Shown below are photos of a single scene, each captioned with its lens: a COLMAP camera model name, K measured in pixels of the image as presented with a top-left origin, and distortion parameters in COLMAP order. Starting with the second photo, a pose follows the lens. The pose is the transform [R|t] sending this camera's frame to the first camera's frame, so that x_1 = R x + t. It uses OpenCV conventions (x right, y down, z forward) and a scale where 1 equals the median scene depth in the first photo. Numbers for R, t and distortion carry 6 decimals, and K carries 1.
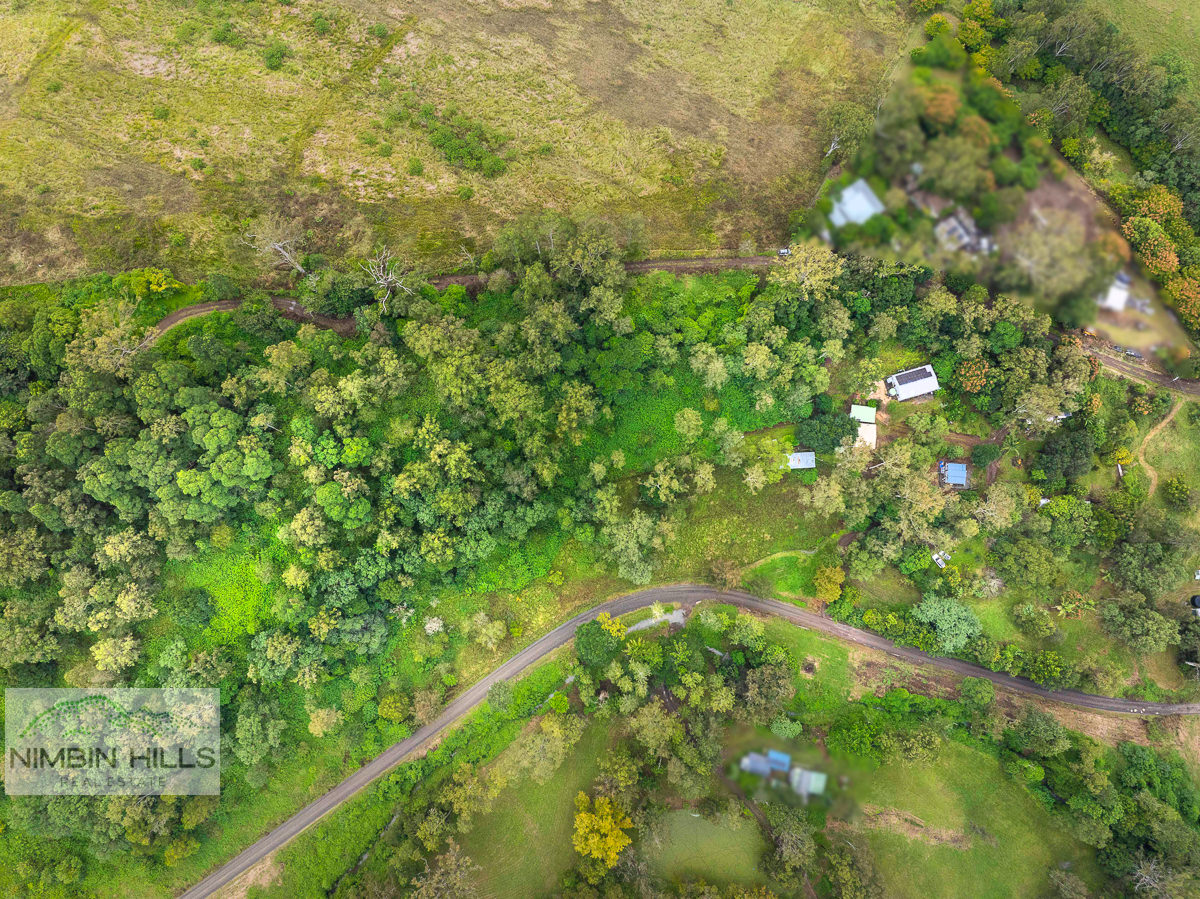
lens RADIAL K [[848.3, 0, 600.0], [0, 848.3, 449.5], [0, 0, 1]] dist [-0.006931, -0.051094]
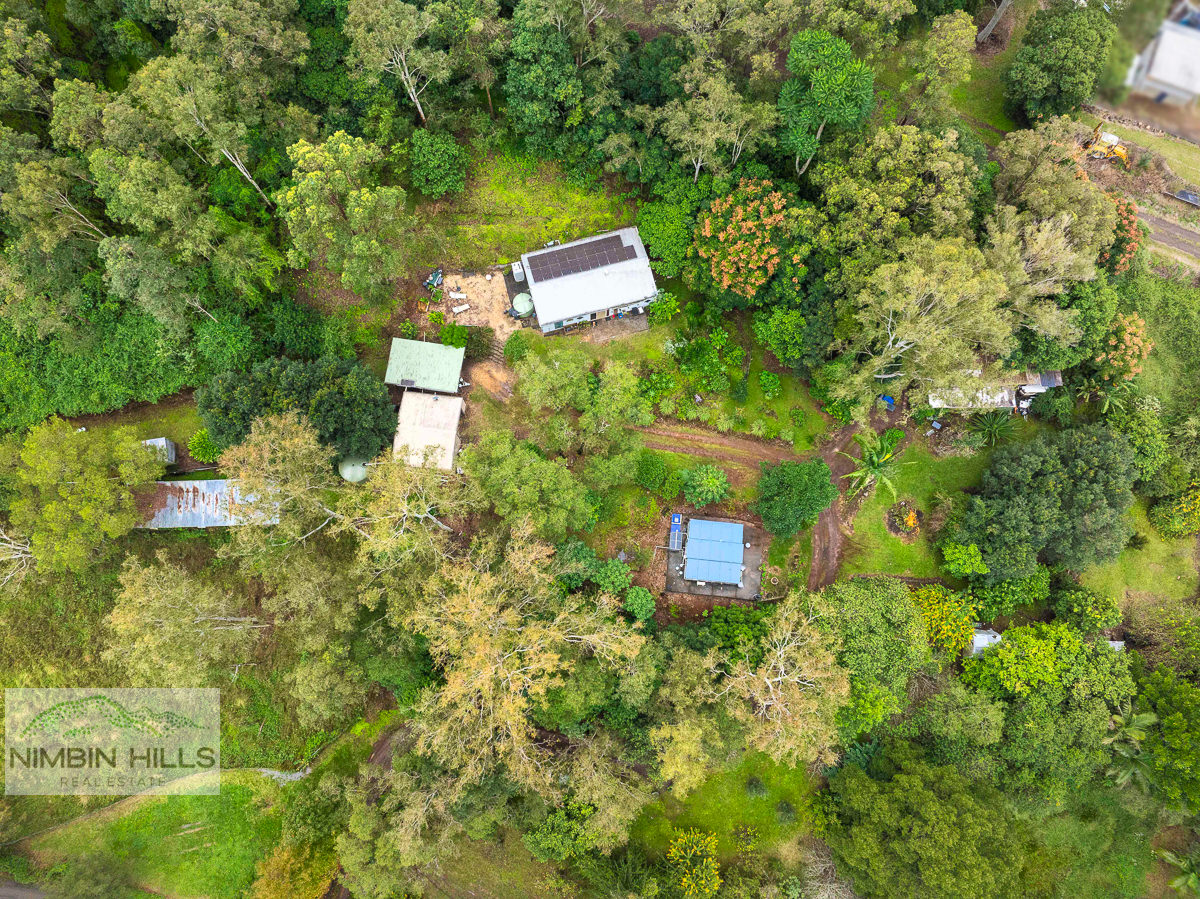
lens RADIAL K [[848.3, 0, 600.0], [0, 848.3, 449.5], [0, 0, 1]] dist [-0.006931, -0.051094]
pose [[0.999824, 0.016546, -0.008821, 0.381531], [-0.017172, 0.996928, -0.076421, 0.014935], [0.007530, 0.076559, 0.997037, 0.670002]]
